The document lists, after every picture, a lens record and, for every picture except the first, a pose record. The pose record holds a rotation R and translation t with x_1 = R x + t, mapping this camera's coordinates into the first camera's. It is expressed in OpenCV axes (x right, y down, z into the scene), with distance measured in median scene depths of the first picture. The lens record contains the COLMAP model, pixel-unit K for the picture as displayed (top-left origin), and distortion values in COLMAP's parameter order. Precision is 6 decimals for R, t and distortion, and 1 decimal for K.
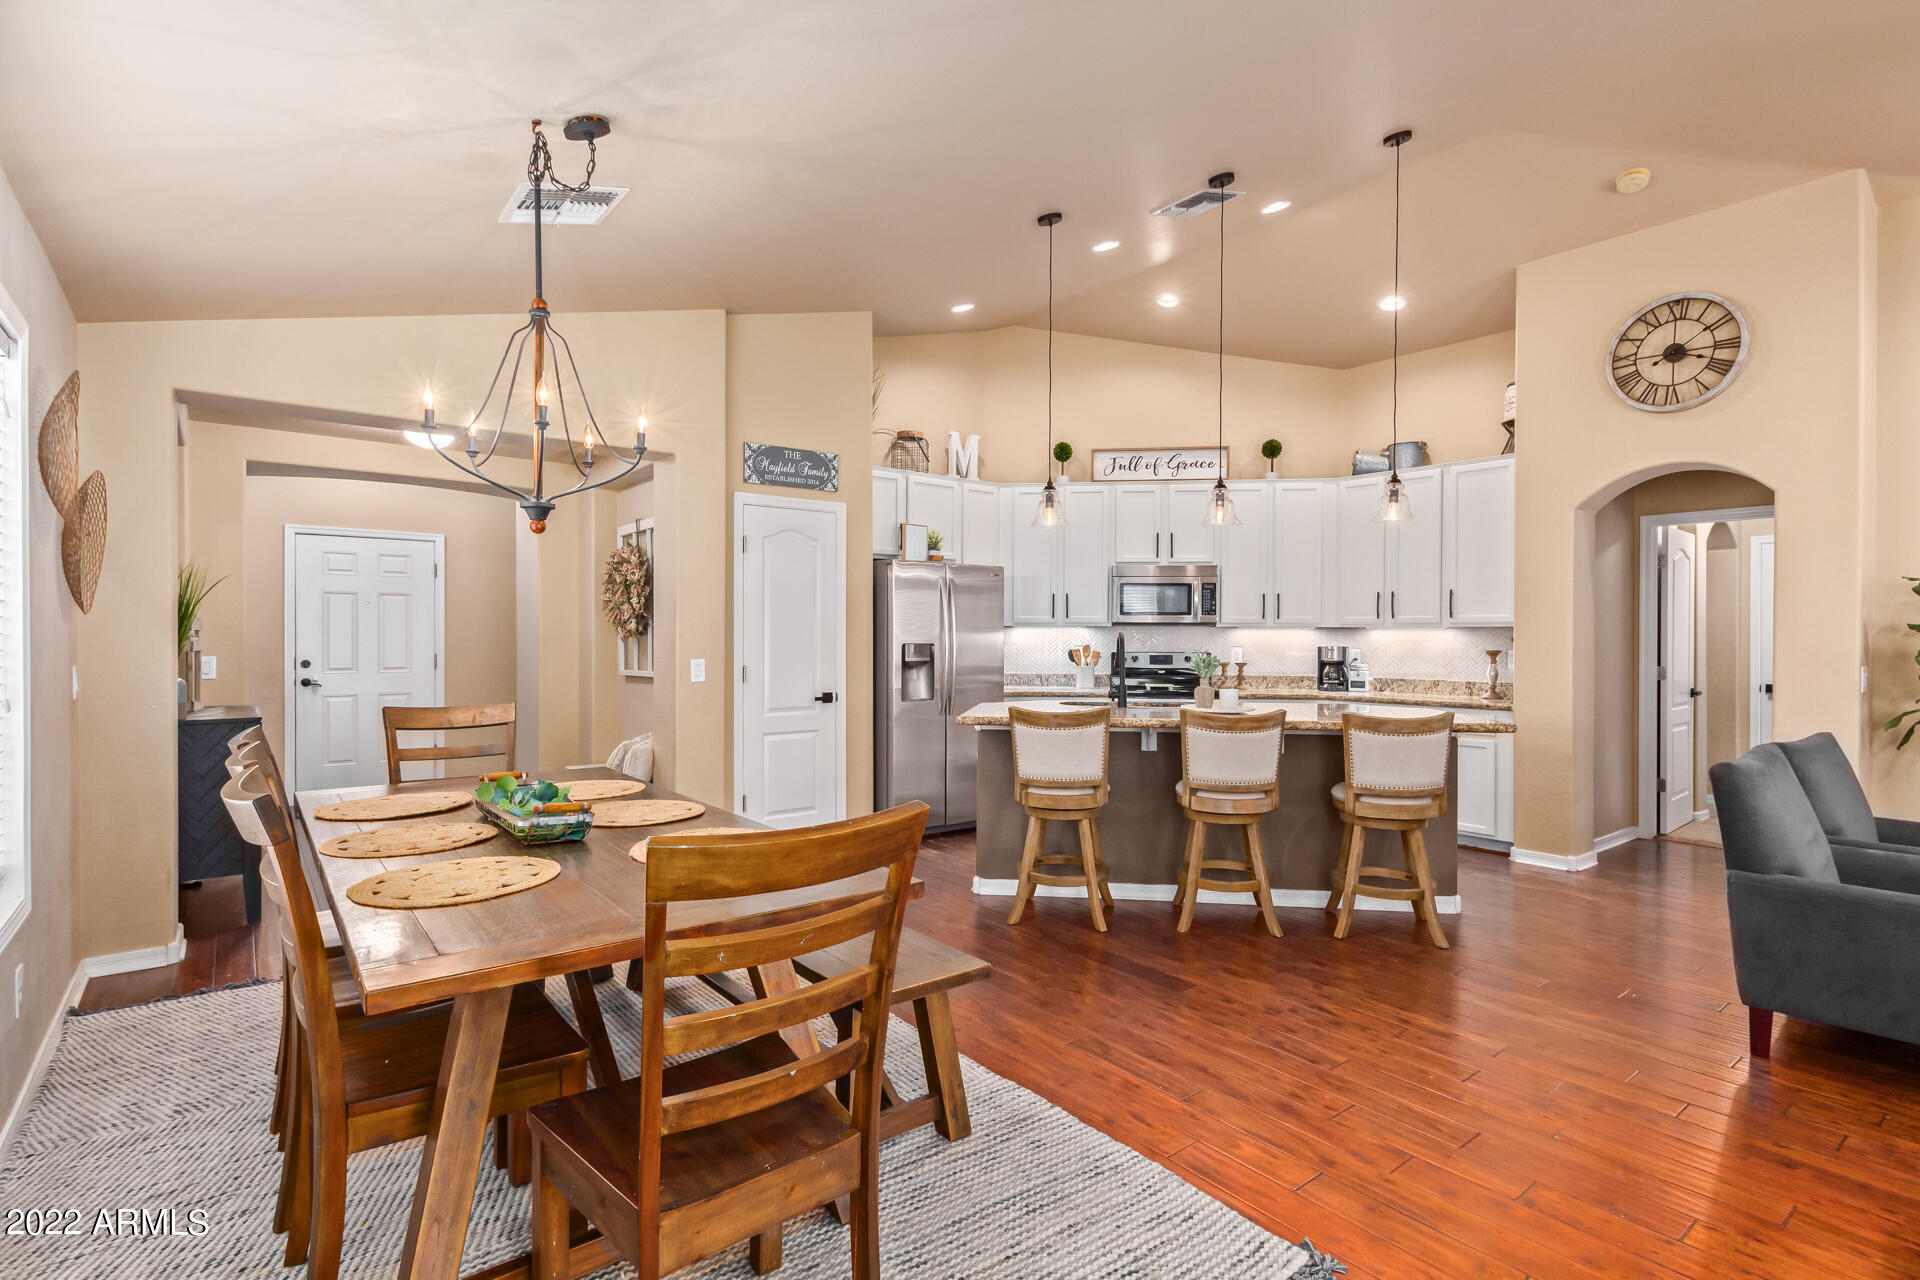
lens RADIAL K [[917.2, 0, 980.1], [0, 917.2, 639.3], [0, 0, 1]] dist [0.002929, 0.000414]
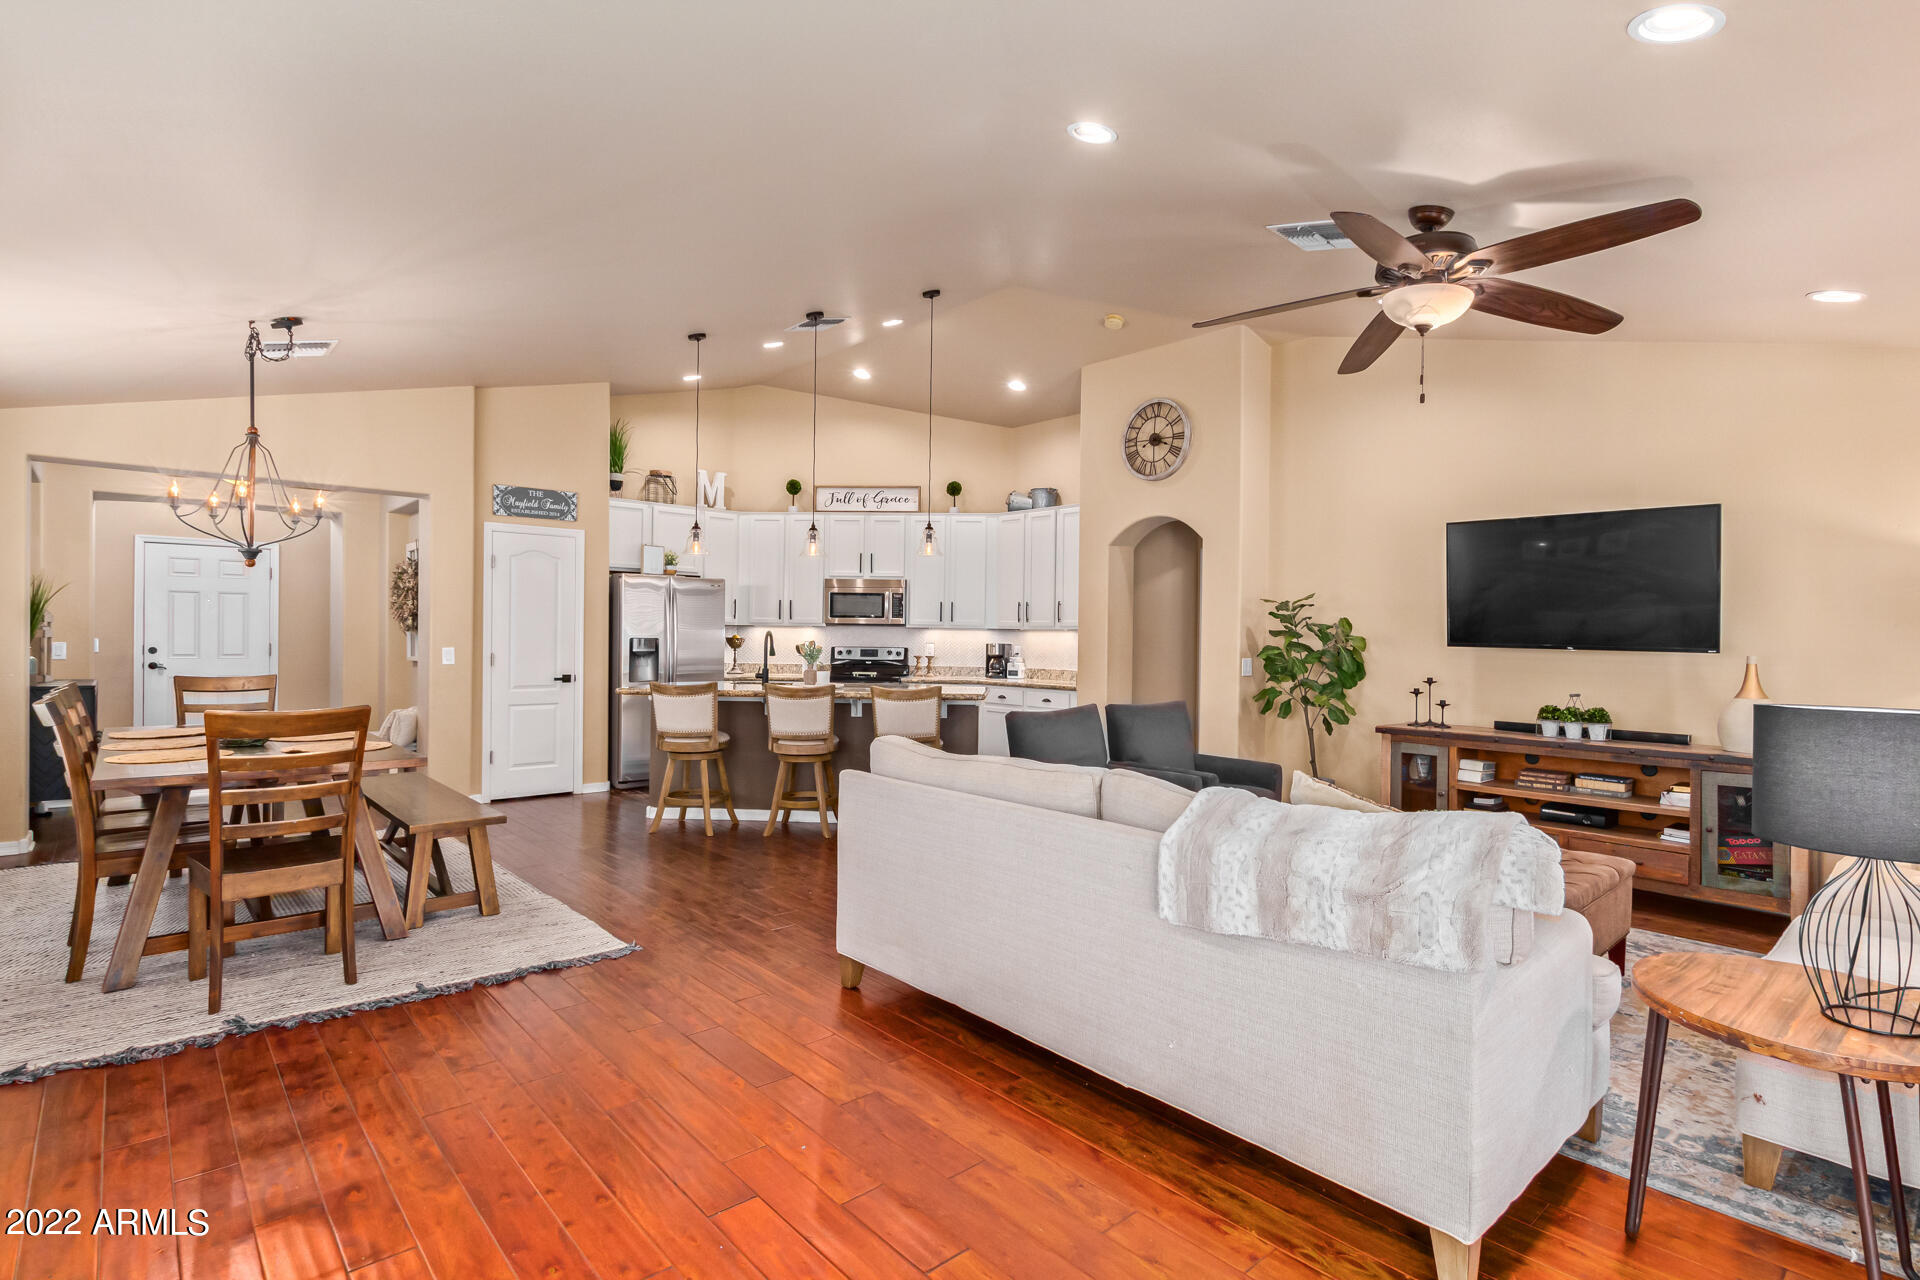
lens RADIAL K [[917.2, 0, 980.1], [0, 917.2, 639.3], [0, 0, 1]] dist [0.002929, 0.000414]
pose [[0.997659, 0.009787, 0.067681, 0.331053], [-0.009868, 0.999951, 0.000853, 0.000810], [-0.067670, -0.001519, 0.997707, -0.344245]]
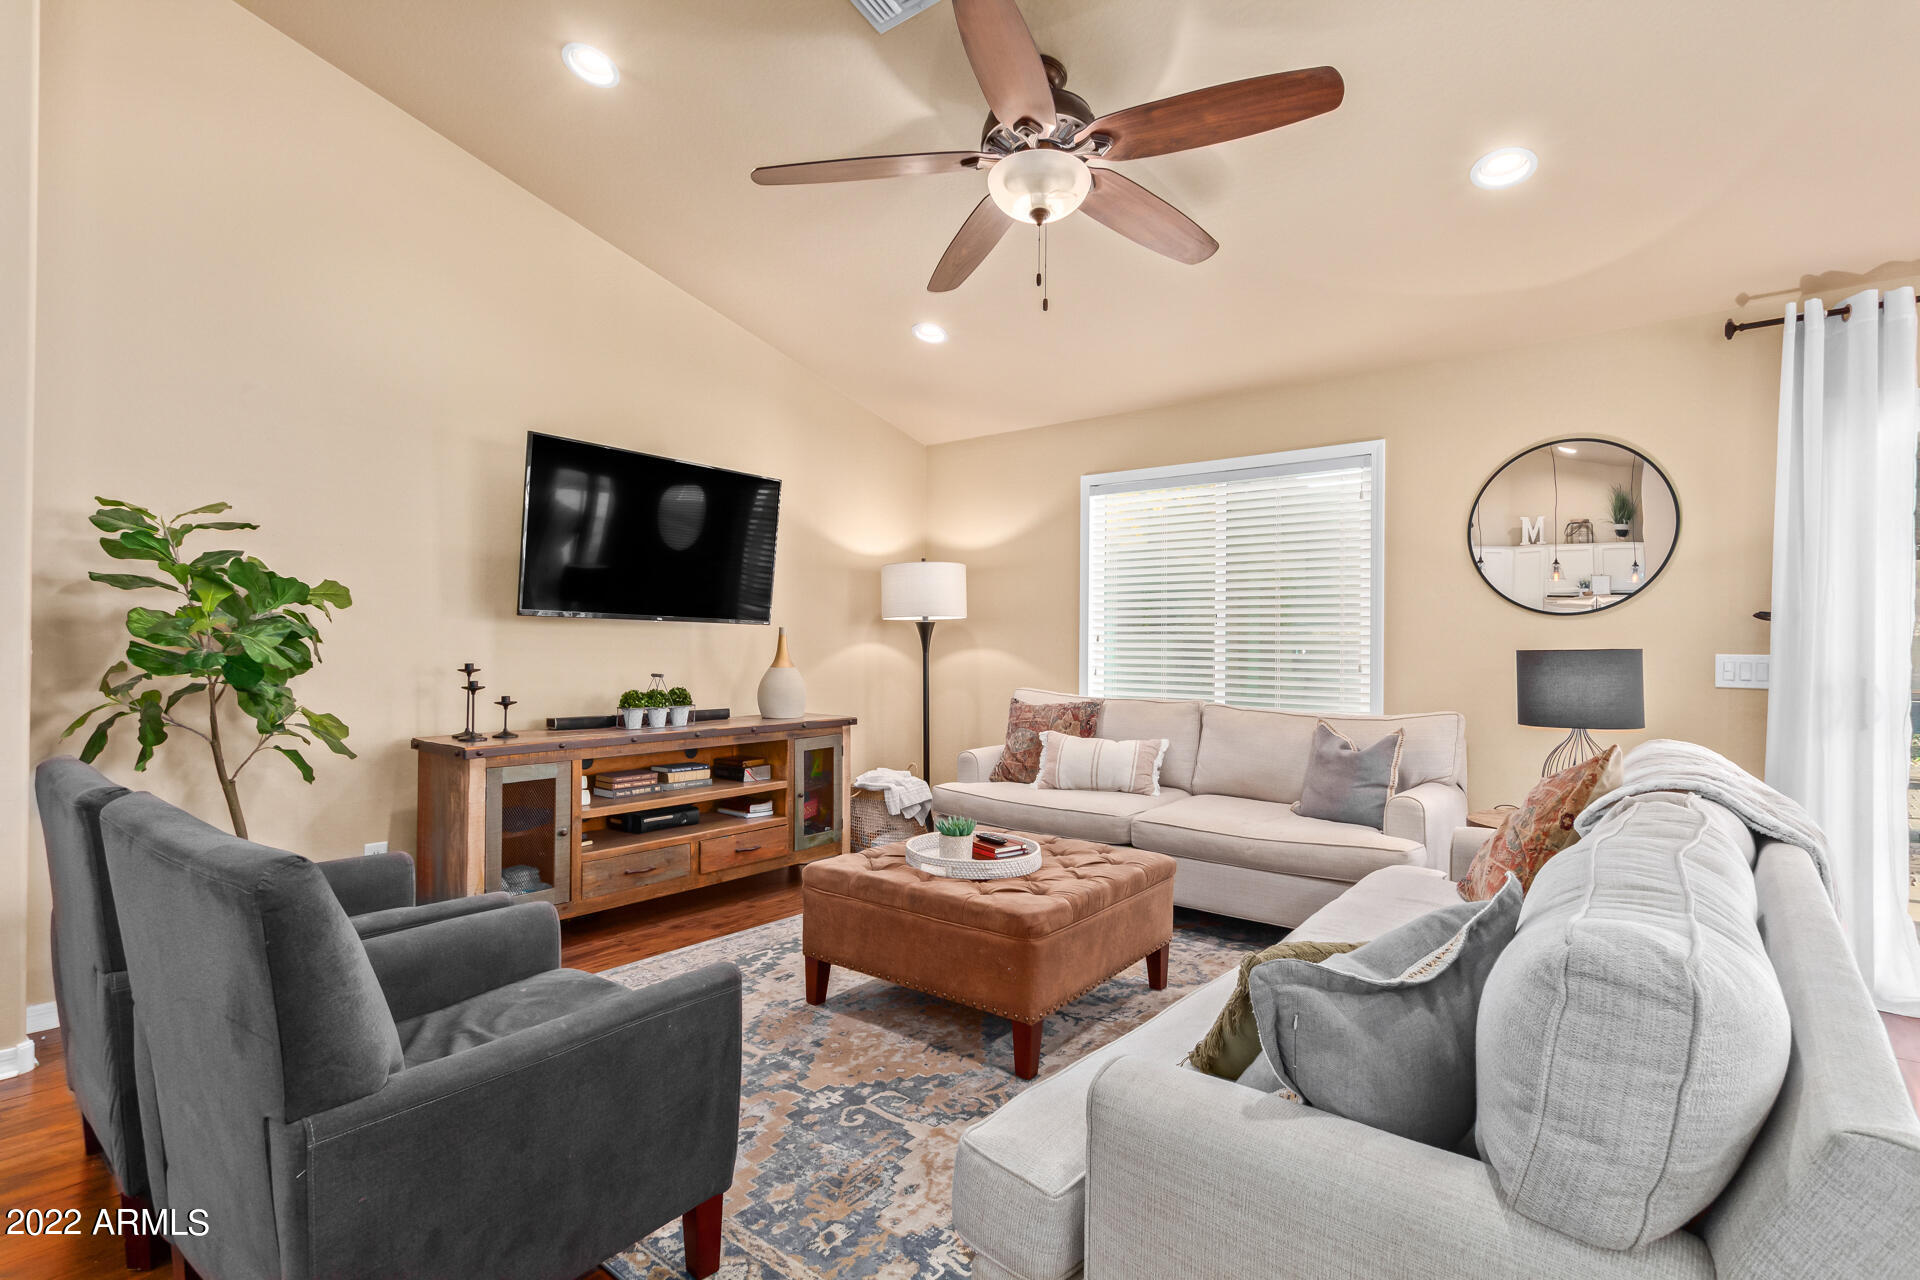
lens RADIAL K [[923.3, 0, 937.4], [0, 923.3, 641.2], [0, 0, 1]] dist [0.000756, 0.000147]
pose [[-0.207369, -0.001324, 0.978262, 0.188080], [-0.007419, 0.999972, -0.000219, 0.019996], [-0.978235, -0.007303, -0.207373, 0.415419]]
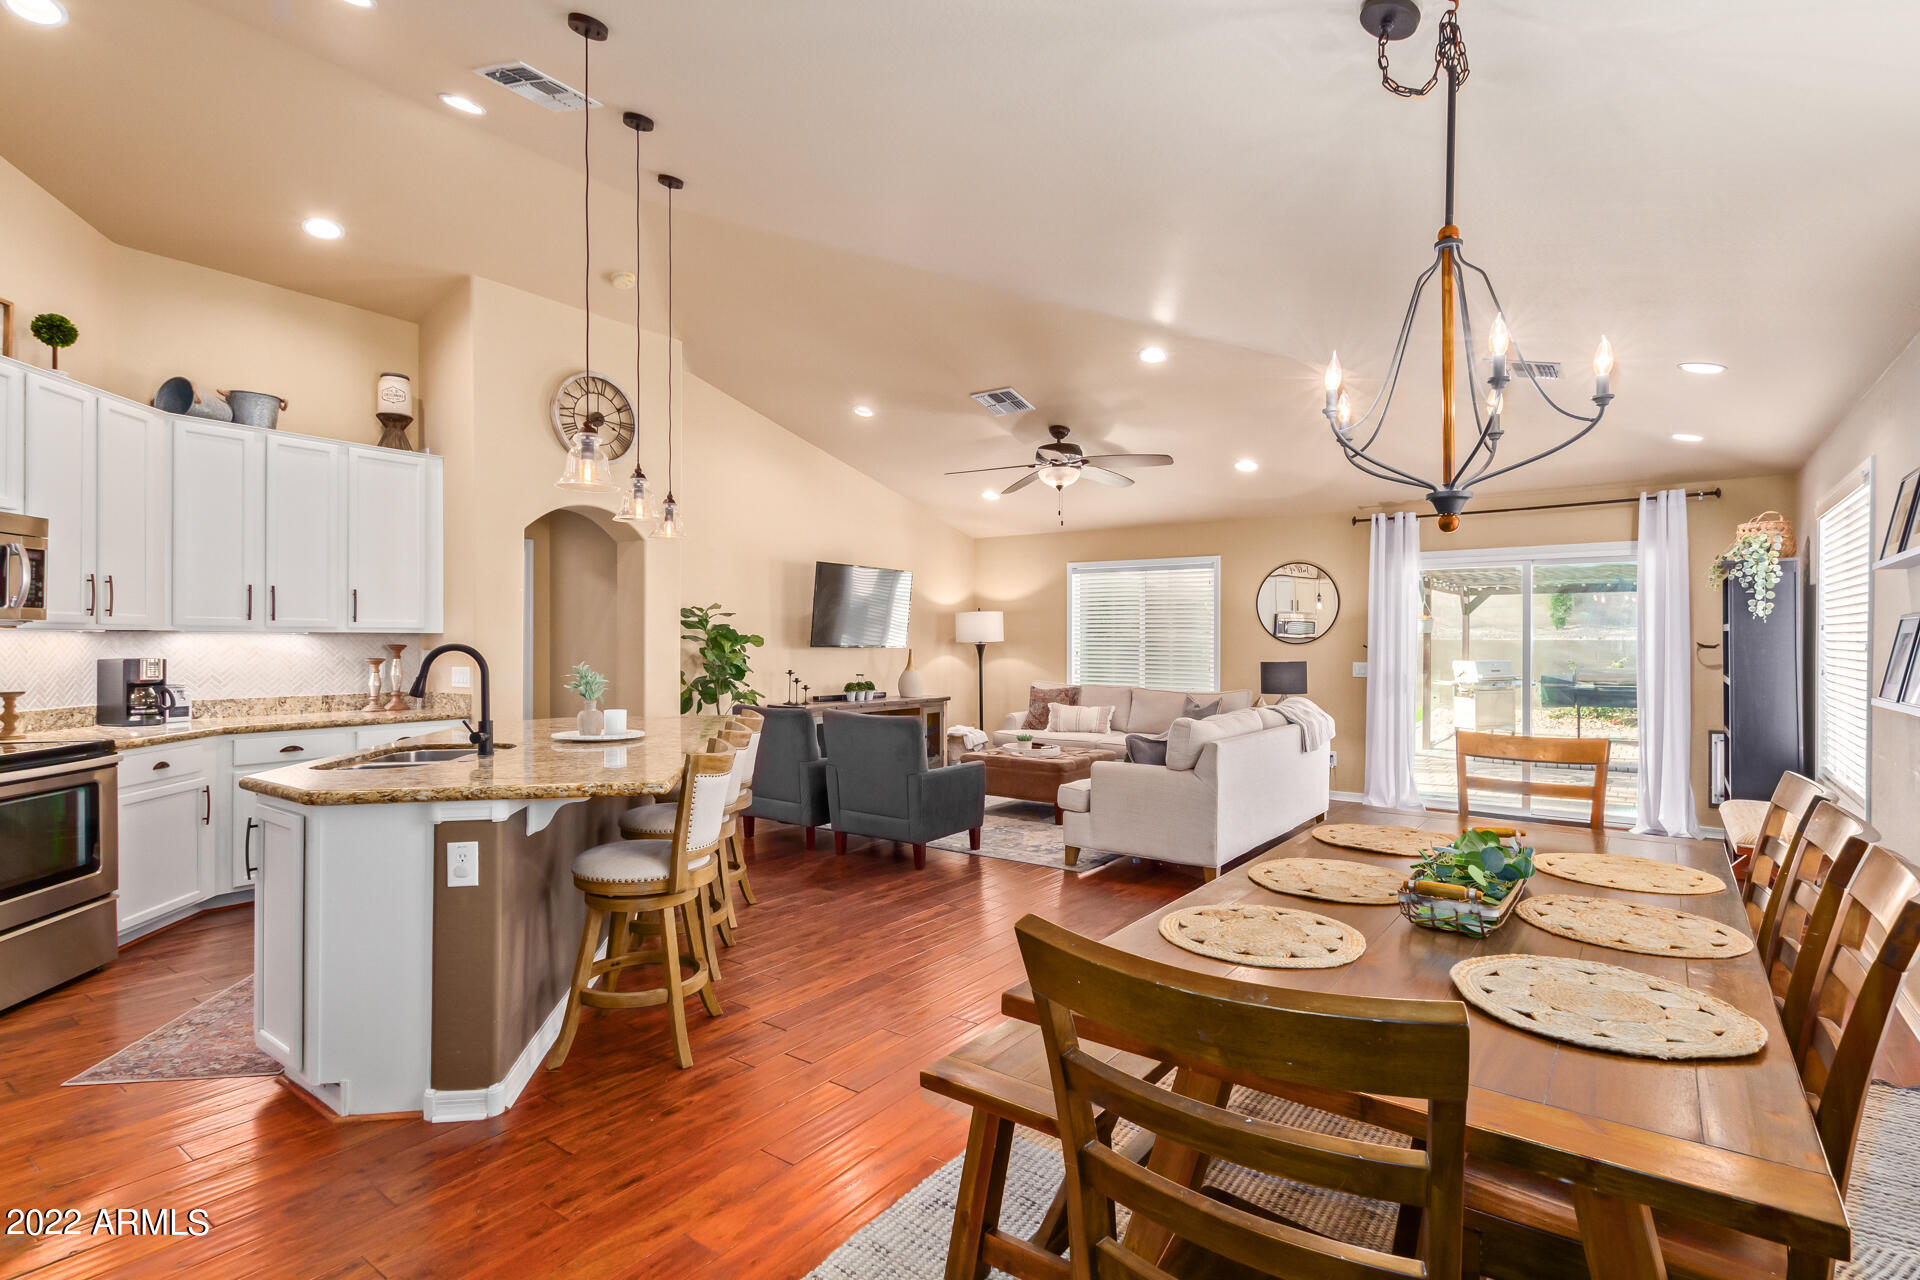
lens RADIAL K [[950.6, 0, 937.0], [0, 950.6, 634.9], [0, 0, 1]] dist [0.000216, -0.000026]
pose [[-0.255476, 0.001342, 0.966814, -0.530885], [-0.002455, 0.999995, -0.002036, -0.011780], [-0.966812, -0.002894, -0.255472, 0.746703]]
